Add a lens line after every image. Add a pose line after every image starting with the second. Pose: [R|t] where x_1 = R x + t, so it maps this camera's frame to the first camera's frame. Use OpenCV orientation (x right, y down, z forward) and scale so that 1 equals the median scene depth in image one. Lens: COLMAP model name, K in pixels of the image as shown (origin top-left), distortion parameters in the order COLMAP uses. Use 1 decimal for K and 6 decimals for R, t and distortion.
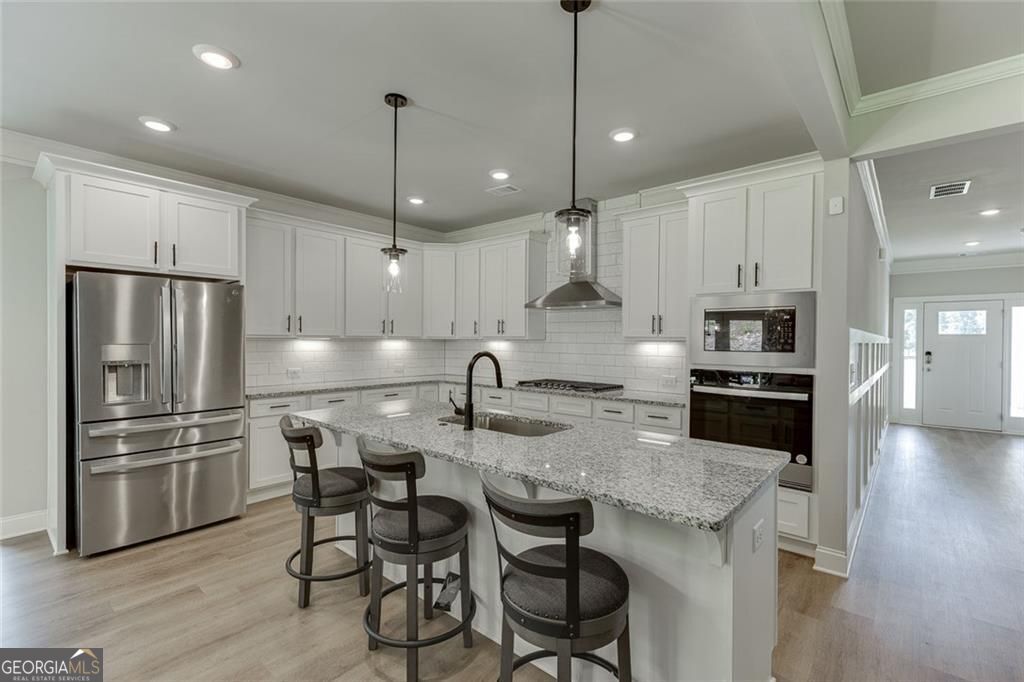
lens RADIAL K [[459.1, 0, 521.8], [0, 459.1, 340.2], [0, 0, 1]] dist [0.011163, -0.002754]
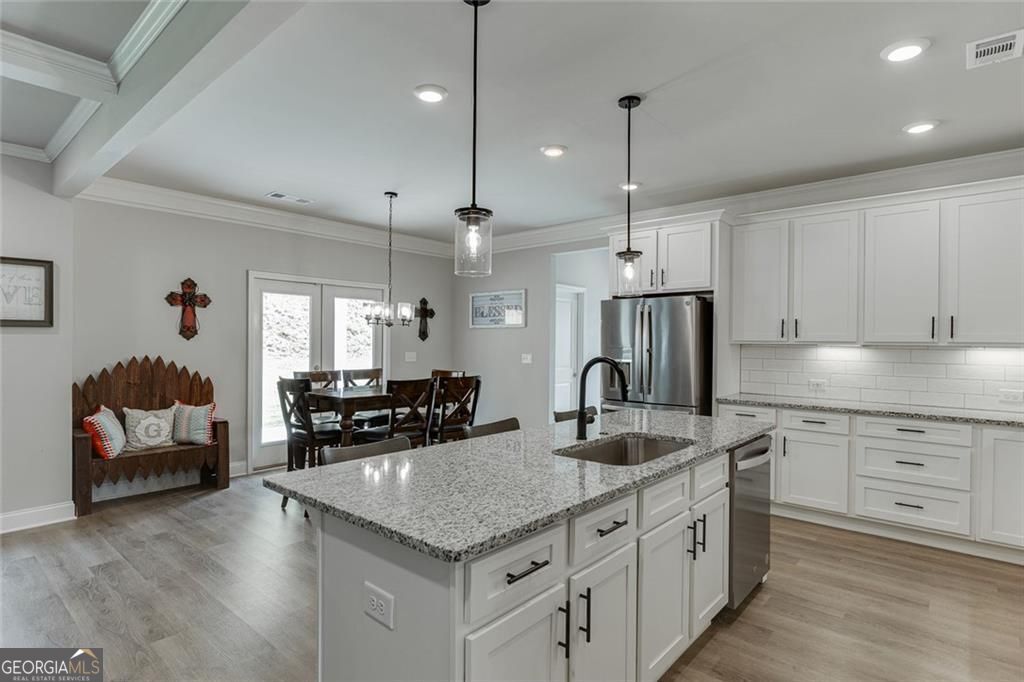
lens RADIAL K [[528.5, 0, 516.5], [0, 528.5, 343.0], [0, 0, 1]] dist [-0.000771, -0.000974]
pose [[-0.008183, -0.003365, -0.999961, 0.666618], [-0.009717, 0.999947, -0.003286, 0.001665], [0.999919, 0.009690, -0.008215, 0.602859]]
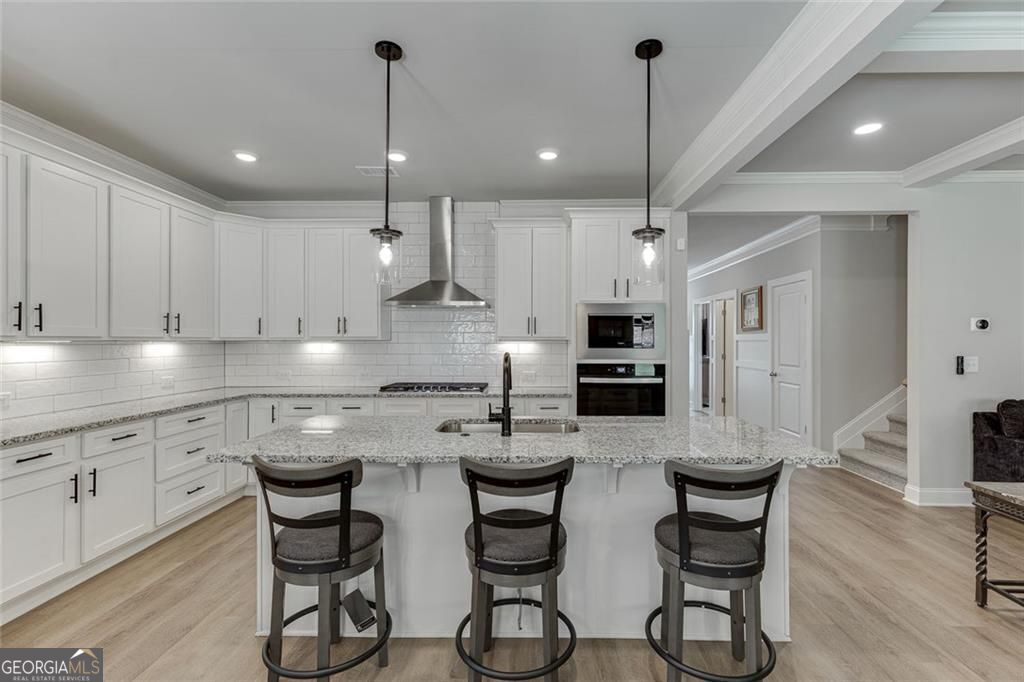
lens RADIAL K [[459.1, 0, 530.0], [0, 459.1, 336.9], [0, 0, 1]] dist [0.011163, -0.002754]
pose [[0.767376, -0.002851, 0.641191, -0.477418], [0.006615, 0.999972, -0.003471, -0.003677], [-0.641163, 0.006905, 0.767373, 0.164816]]
